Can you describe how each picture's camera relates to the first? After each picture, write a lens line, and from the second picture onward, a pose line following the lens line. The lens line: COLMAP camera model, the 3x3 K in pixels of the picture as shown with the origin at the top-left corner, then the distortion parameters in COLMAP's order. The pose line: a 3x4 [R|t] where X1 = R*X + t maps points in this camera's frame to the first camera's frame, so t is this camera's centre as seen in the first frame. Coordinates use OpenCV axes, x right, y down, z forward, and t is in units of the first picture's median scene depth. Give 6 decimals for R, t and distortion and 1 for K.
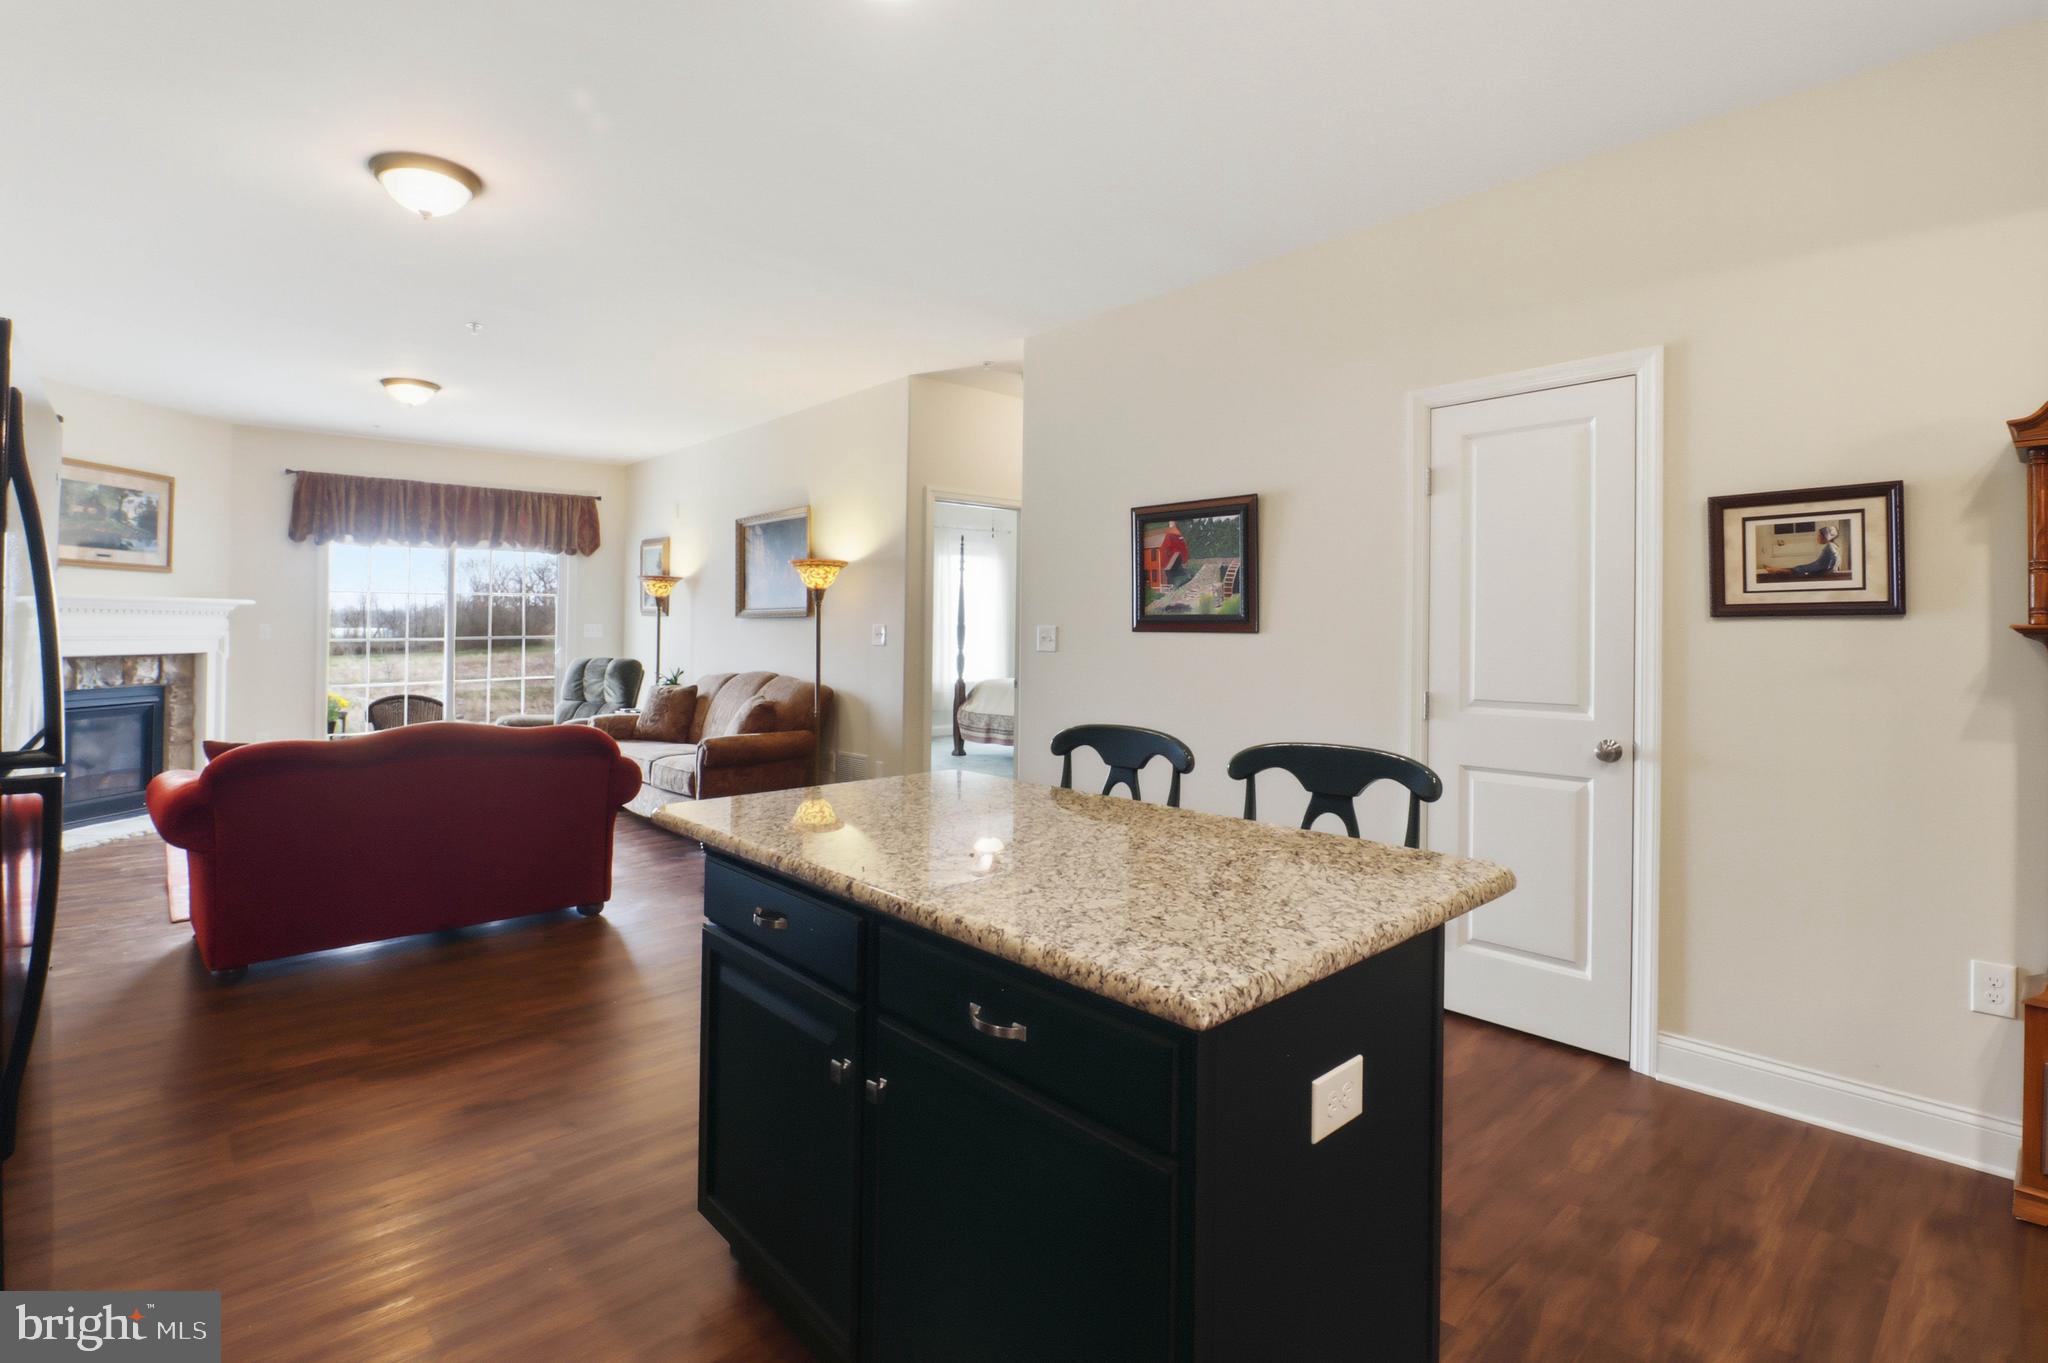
lens RADIAL K [[969.9, 0, 1018.3], [0, 969.9, 640.9], [0, 0, 1]] dist [0.001285, -0.000313]
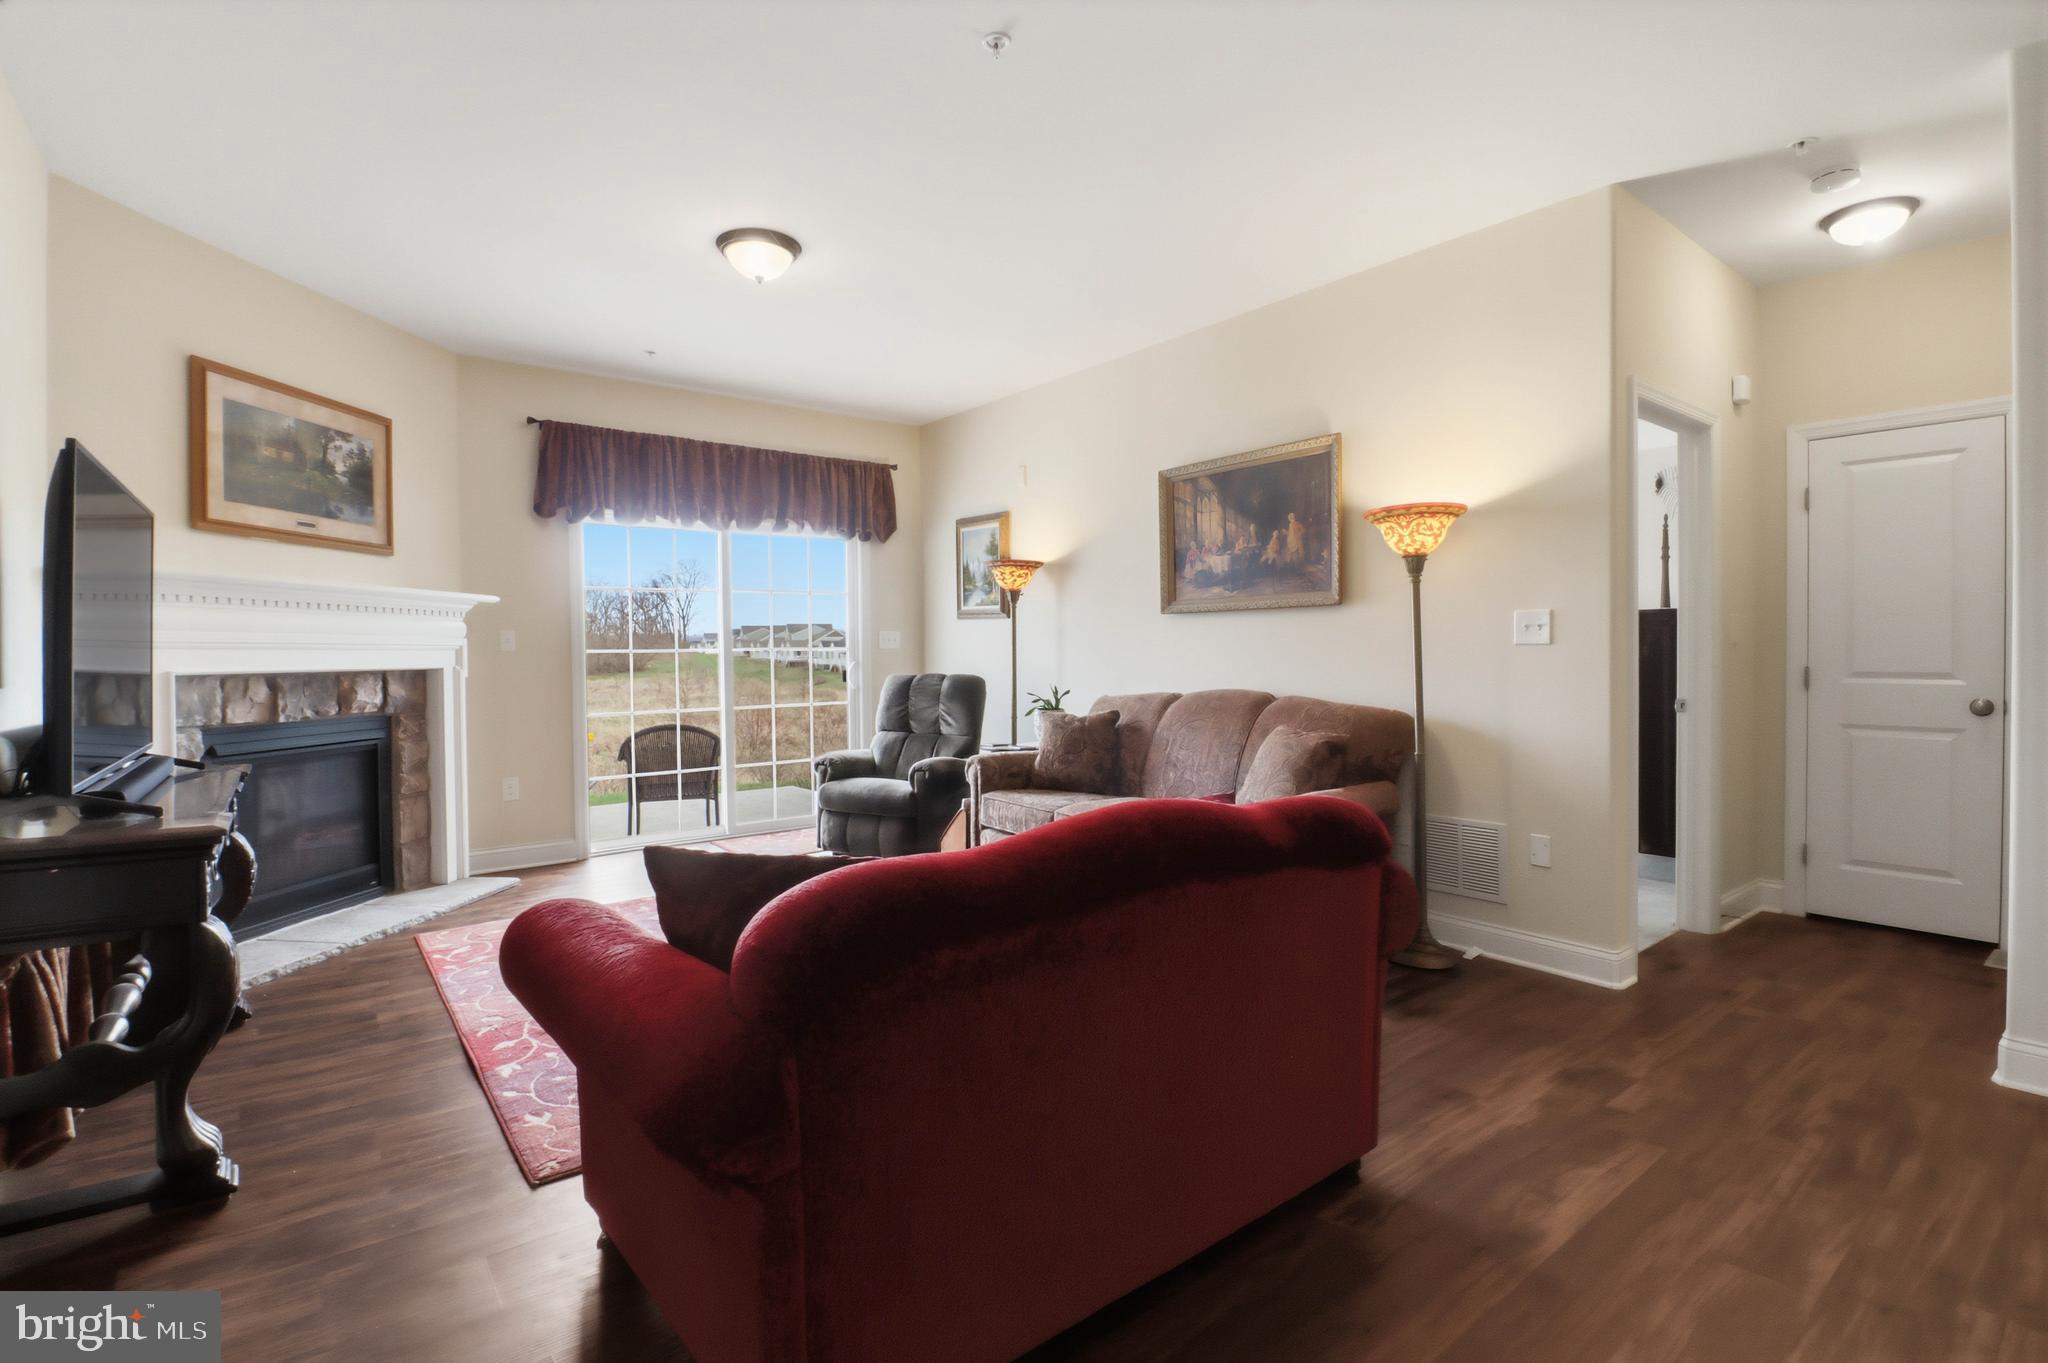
lens RADIAL K [[939.1, 0, 1019.3], [0, 939.1, 694.7], [0, 0, 1]] dist [0.024087, 0.000072]
pose [[0.997171, -0.006328, -0.074899, -0.352147], [0.008793, 0.999429, 0.032635, 0.011958], [0.074649, -0.033201, 0.996657, 0.328770]]
